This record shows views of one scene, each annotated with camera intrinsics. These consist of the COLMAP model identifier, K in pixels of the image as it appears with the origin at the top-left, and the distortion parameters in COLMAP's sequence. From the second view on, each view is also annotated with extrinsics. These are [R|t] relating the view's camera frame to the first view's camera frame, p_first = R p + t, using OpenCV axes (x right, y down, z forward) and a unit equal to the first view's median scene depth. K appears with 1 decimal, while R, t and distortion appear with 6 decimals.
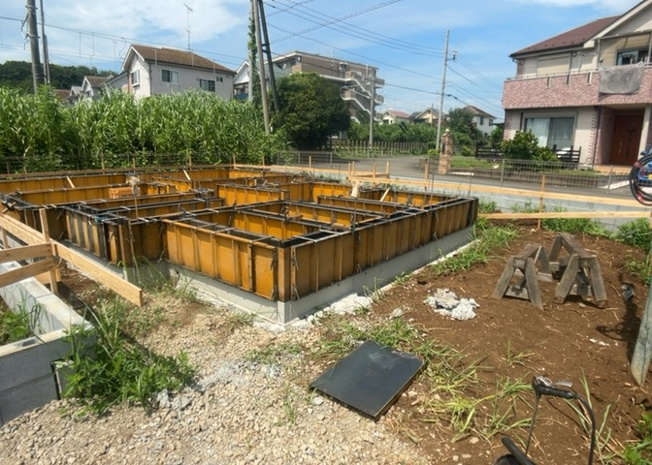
lens RADIAL K [[384.9, 0, 324.5], [0, 384.9, 231.5], [0, 0, 1]] dist [-0.091573, 0.018256]
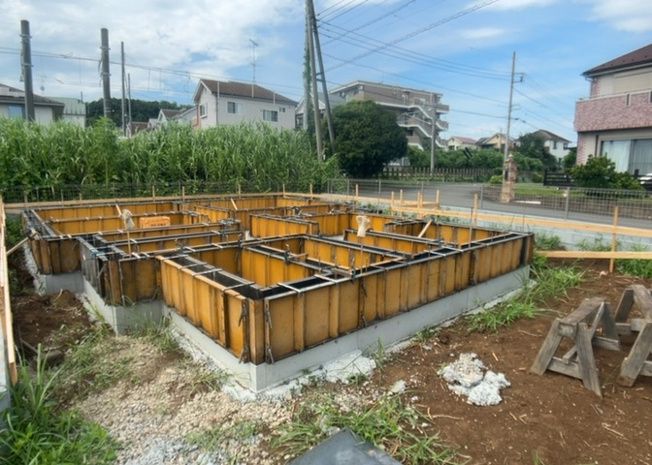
lens RADIAL K [[384.9, 0, 324.5], [0, 384.9, 231.5], [0, 0, 1]] dist [-0.091573, 0.018256]
pose [[0.985906, 0.014280, -0.166692, 0.045501], [-0.025687, 0.997458, -0.066473, -0.013682], [0.165319, 0.069818, 0.983766, 0.052361]]
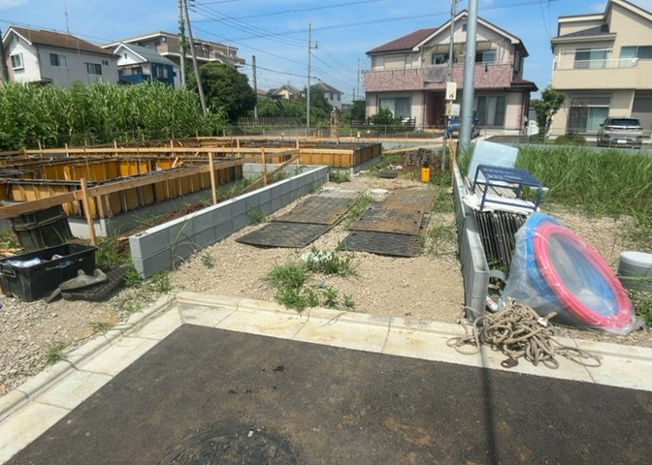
lens RADIAL K [[384.9, 0, 324.5], [0, 384.9, 231.5], [0, 0, 1]] dist [-0.091573, 0.018256]
pose [[0.926269, -0.125653, 0.355298, -0.417849], [0.103882, 0.991384, 0.079785, 0.118333], [-0.362262, -0.036993, 0.931342, -0.535546]]
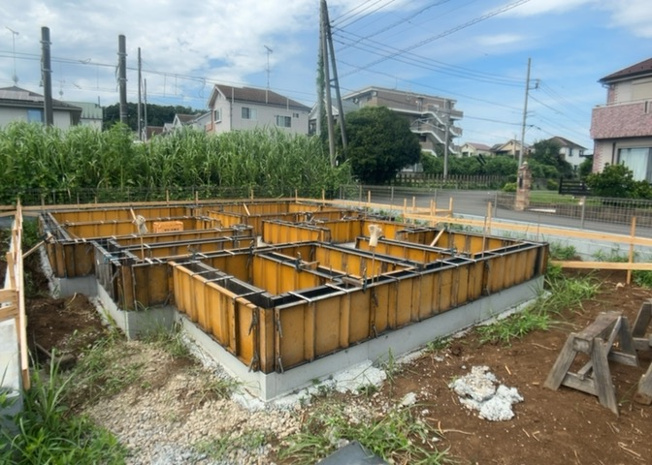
lens RADIAL K [[384.9, 0, 324.5], [0, 384.9, 231.5], [0, 0, 1]] dist [-0.091573, 0.018256]
pose [[0.980036, 0.024294, -0.197329, 0.045383], [-0.040540, 0.996073, -0.078712, -0.016251], [0.194642, 0.085140, 0.977172, 0.052872]]
